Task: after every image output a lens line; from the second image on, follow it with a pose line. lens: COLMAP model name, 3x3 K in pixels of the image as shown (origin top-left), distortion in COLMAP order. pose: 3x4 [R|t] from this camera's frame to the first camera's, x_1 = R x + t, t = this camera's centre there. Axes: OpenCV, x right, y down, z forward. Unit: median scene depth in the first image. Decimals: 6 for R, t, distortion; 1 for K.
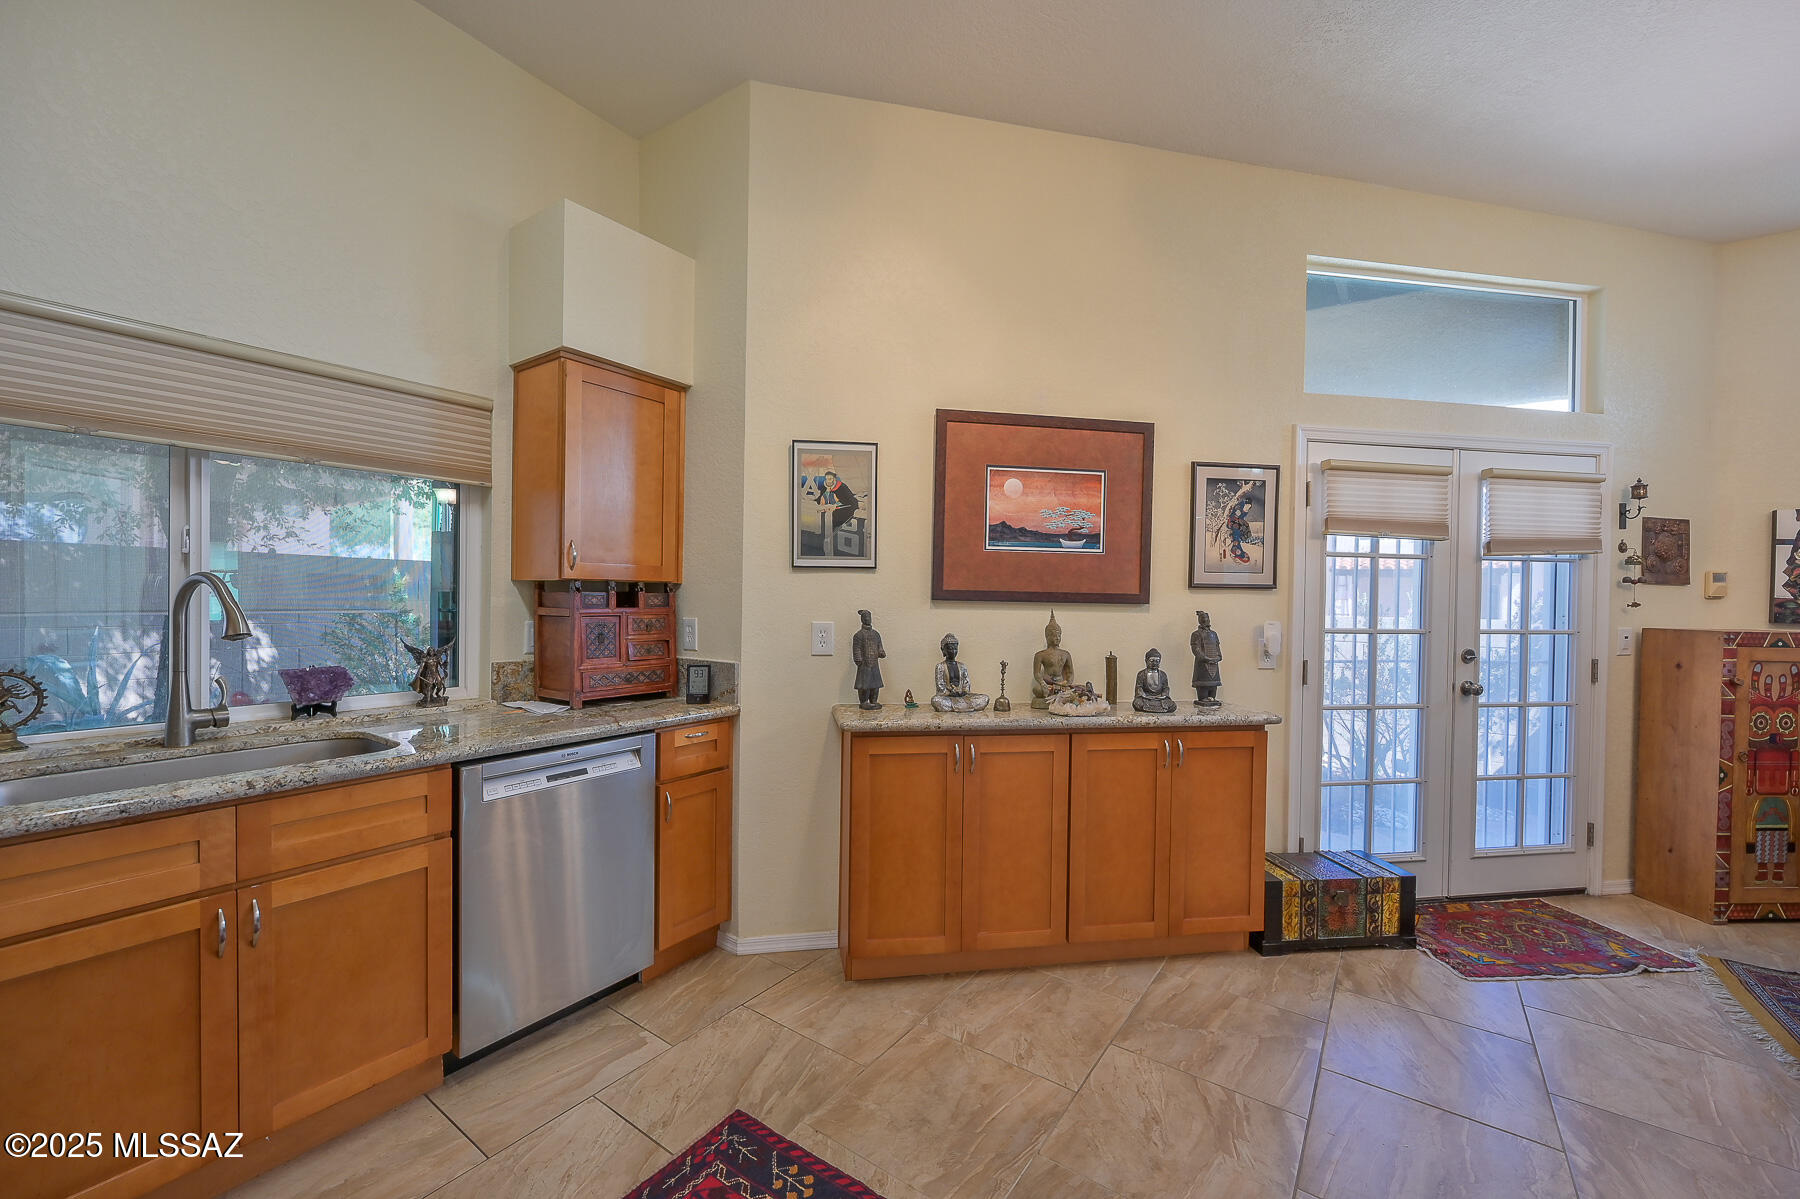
lens RADIAL K [[706.8, 0, 897.3], [0, 706.8, 599.3], [0, 0, 1]] dist [-0.000891, 0.000037]
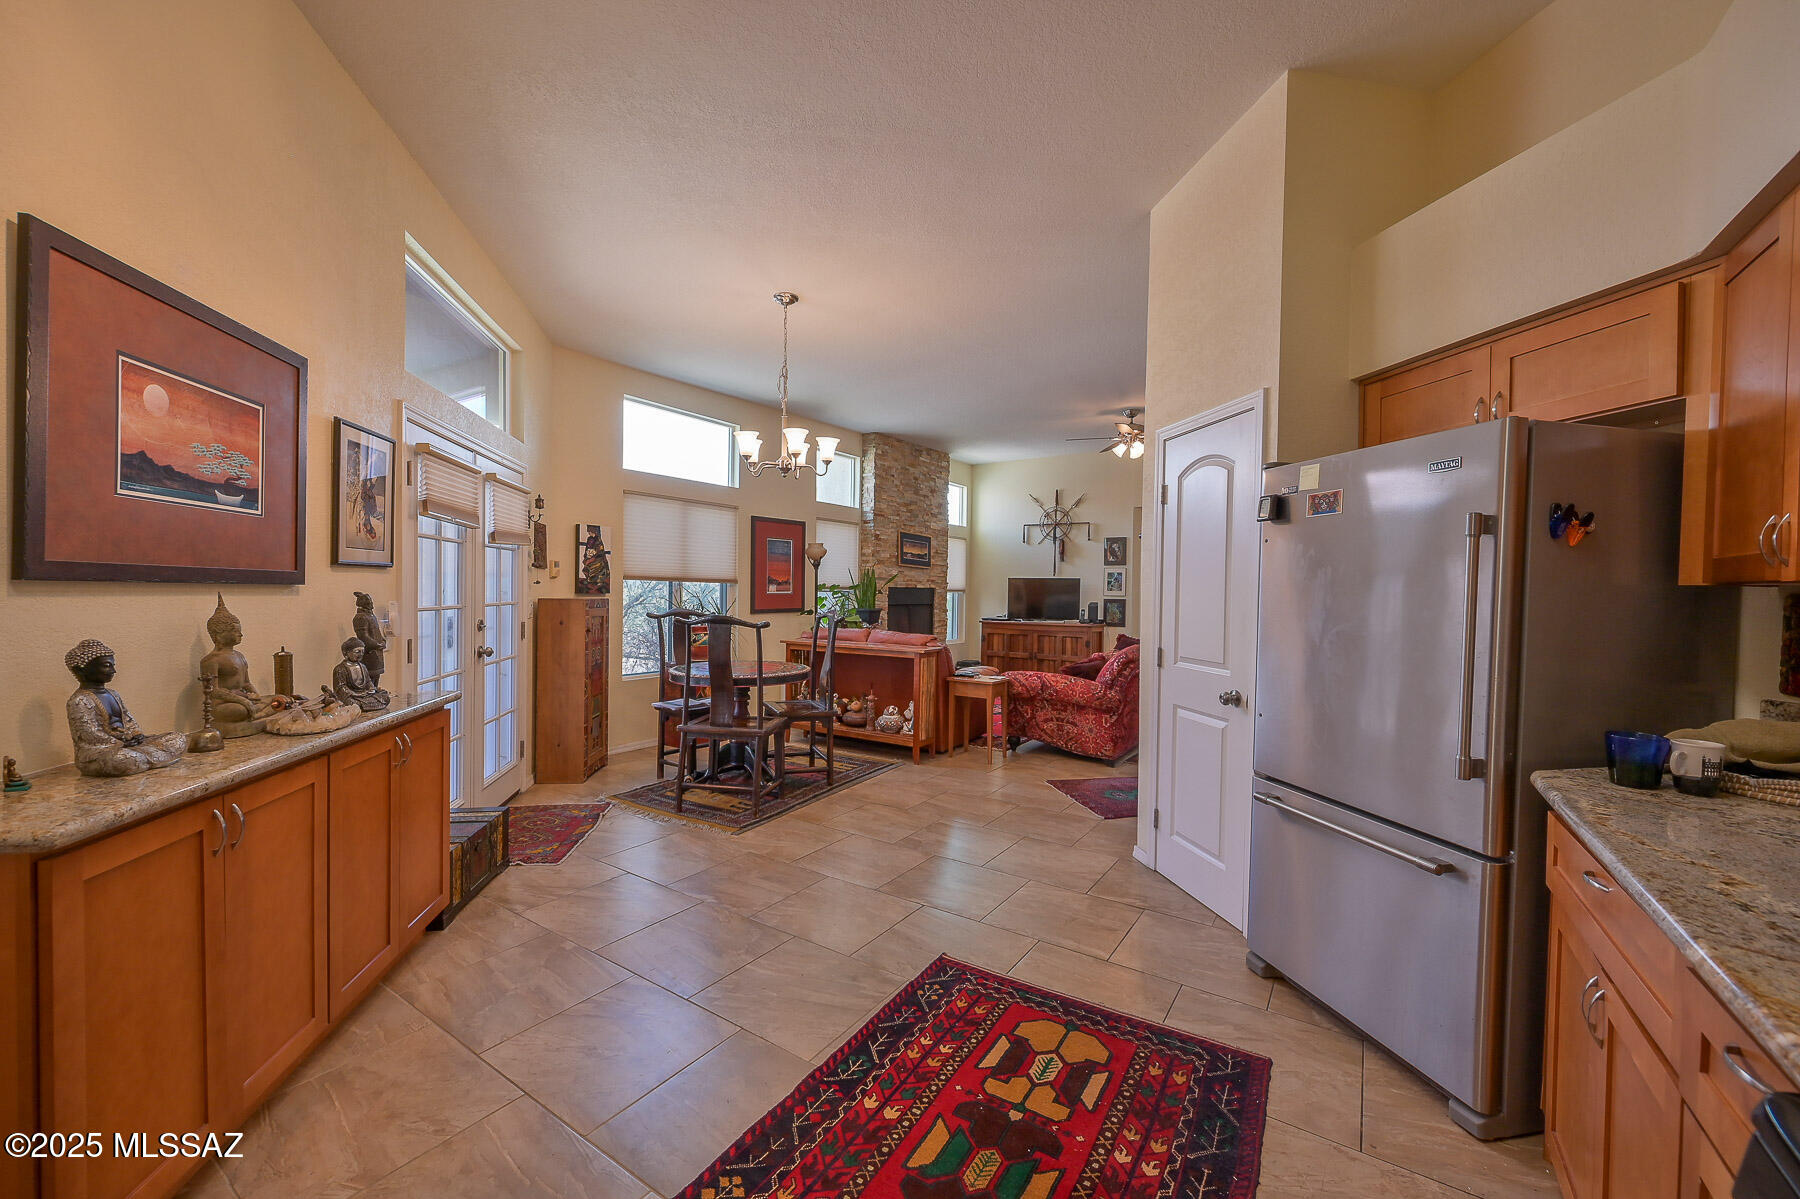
lens RADIAL K [[706.8, 0, 902.1], [0, 706.8, 599.5], [0, 0, 1]] dist [-0.000891, 0.000037]
pose [[-0.034501, -0.028271, 0.999005, -0.478648], [-0.007934, 0.999576, 0.028013, -0.004137], [-0.999373, -0.006959, -0.034711, 0.357914]]
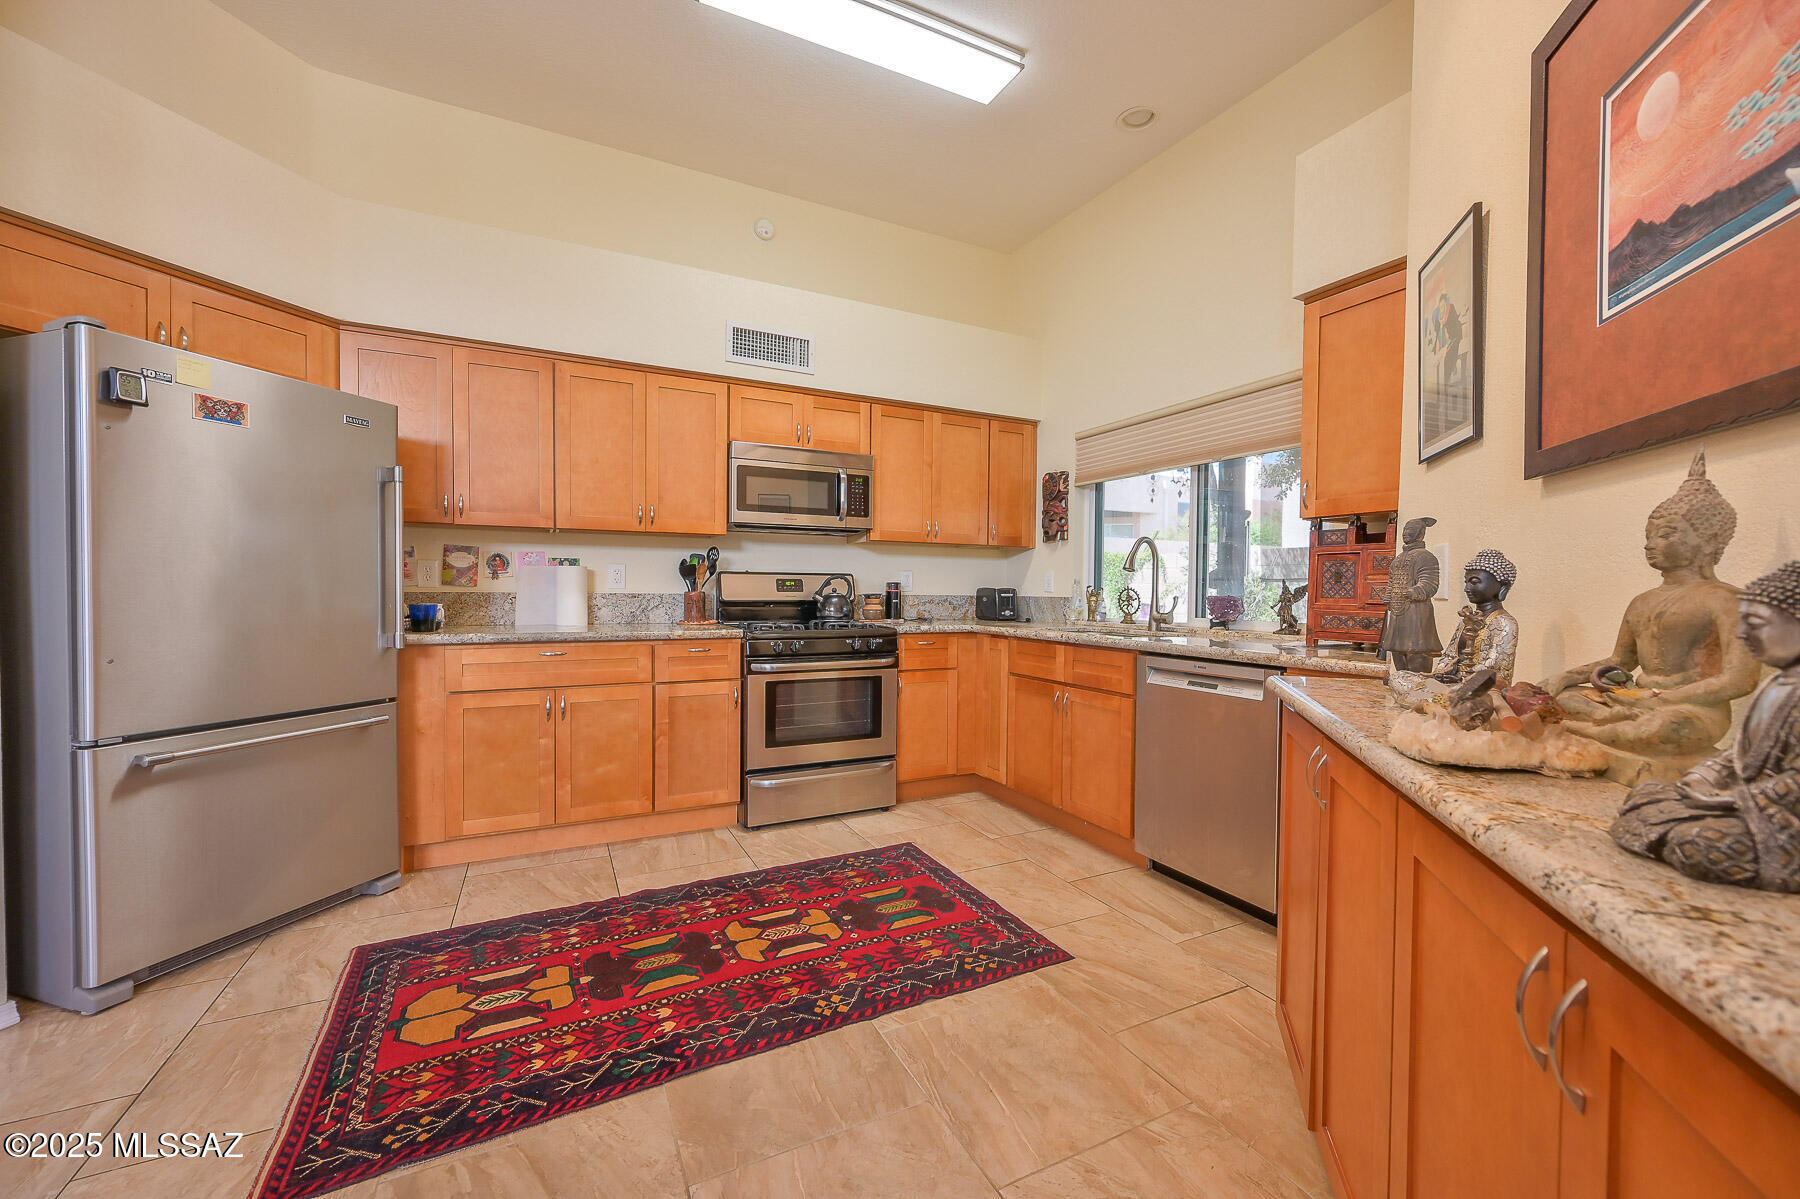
lens RADIAL K [[706.8, 0, 901.7], [0, 706.8, 601.5], [0, 0, 1]] dist [-0.000891, 0.000037]
pose [[-0.464233, -0.002624, -0.885709, 0.616356], [-0.023283, 0.999686, 0.009241, 0.082315], [0.885407, 0.024912, -0.464149, 0.830298]]
